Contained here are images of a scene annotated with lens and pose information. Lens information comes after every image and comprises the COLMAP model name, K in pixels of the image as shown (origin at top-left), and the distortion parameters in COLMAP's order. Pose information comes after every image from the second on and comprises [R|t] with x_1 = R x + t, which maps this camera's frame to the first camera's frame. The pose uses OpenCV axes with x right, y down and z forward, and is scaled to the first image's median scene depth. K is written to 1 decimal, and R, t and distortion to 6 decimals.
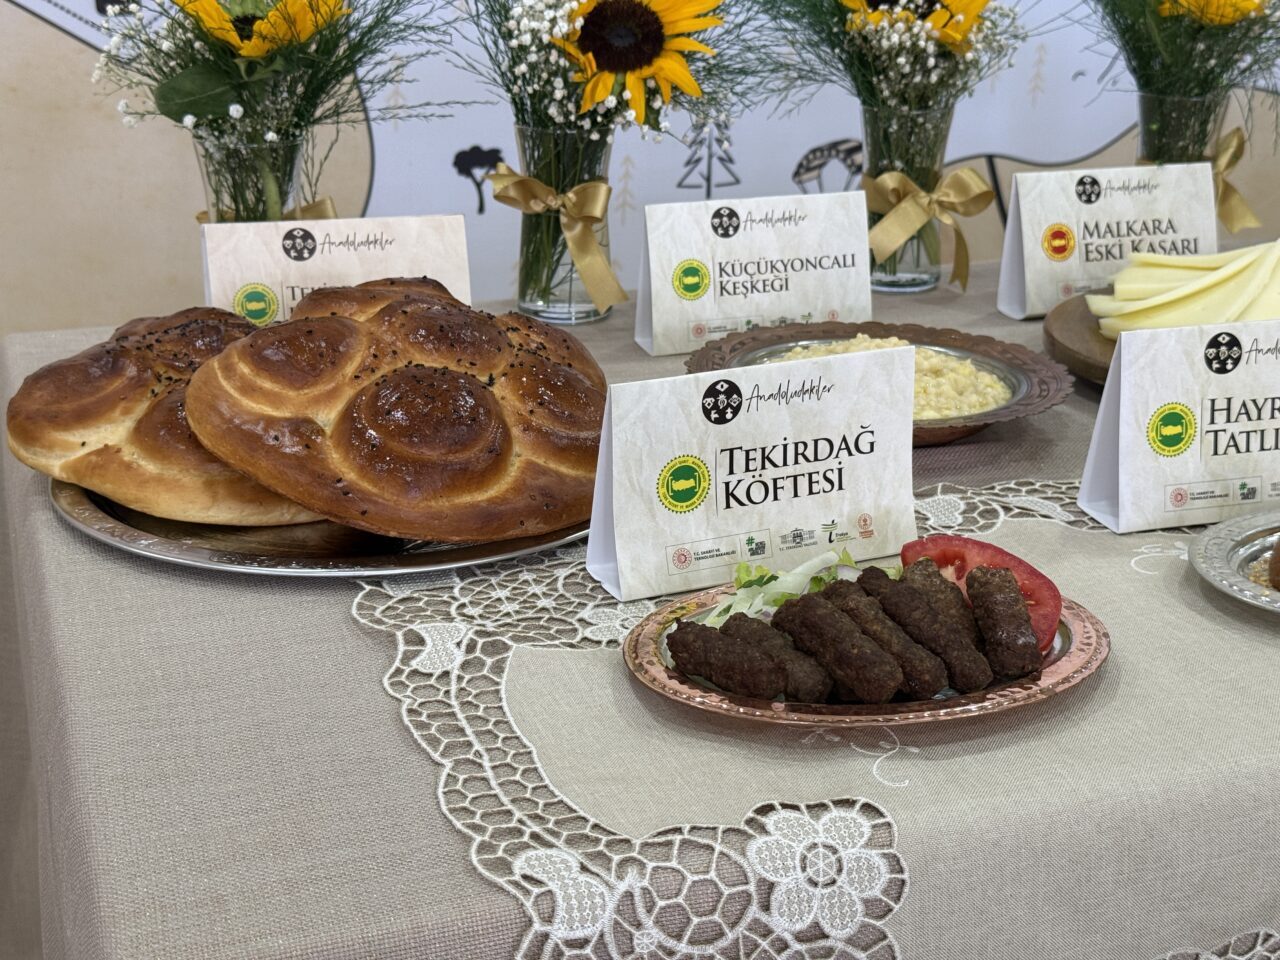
lens RADIAL K [[1801.5, 0, 640.0], [0, 1801.5, 480.0], [0, 0, 1]] dist [0.220079, -0.706687]
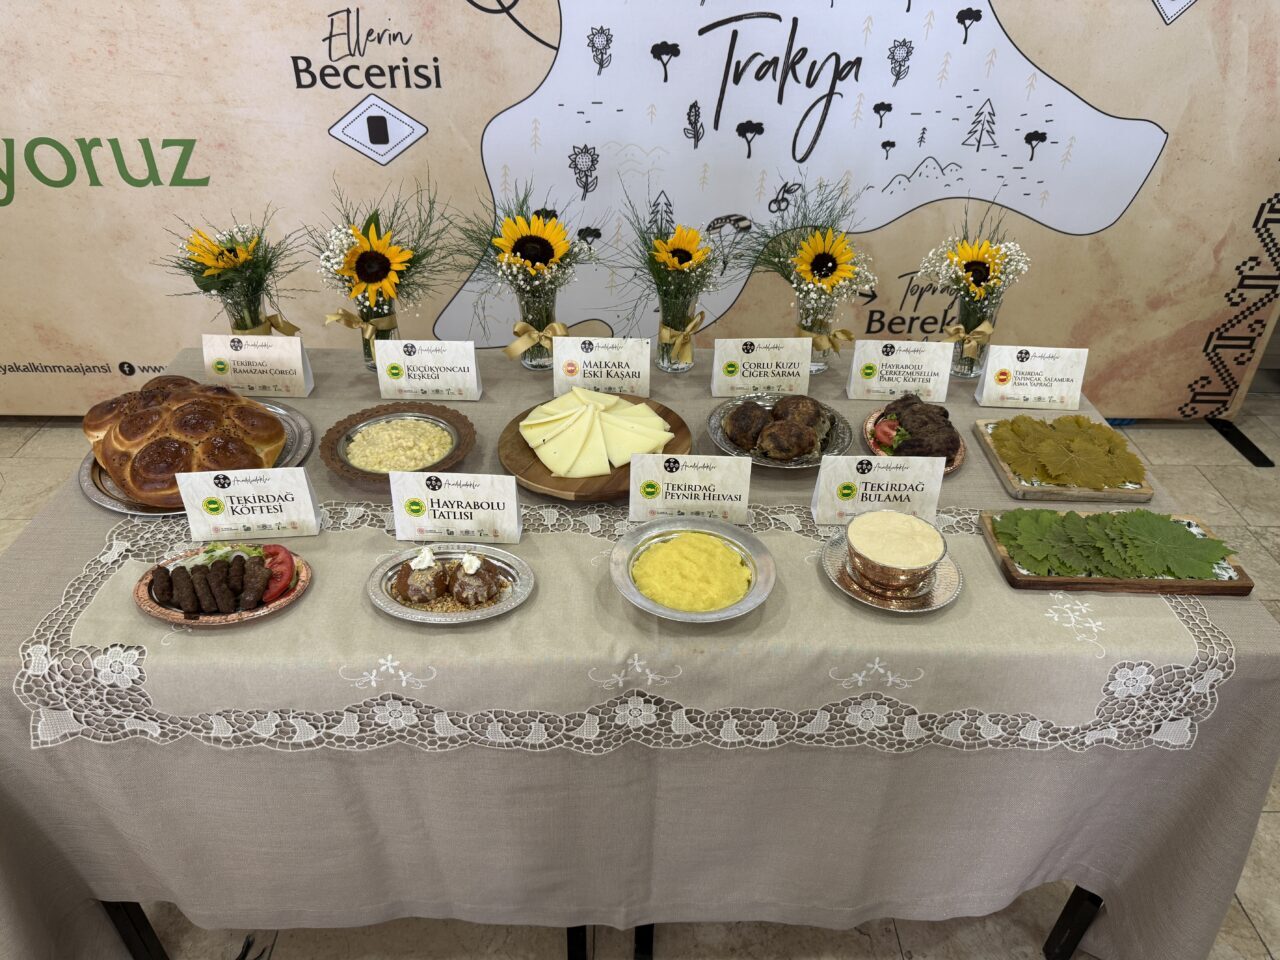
lens RADIAL K [[899.4, 0, 640.0], [0, 899.4, 480.0], [0, 0, 1]] dist [0.145879, -0.270827]
pose [[0.941300, 0.189383, -0.279441, 0.949868], [-0.111313, 0.955639, 0.272697, -0.455823], [0.318689, -0.225585, 0.920624, -0.092520]]
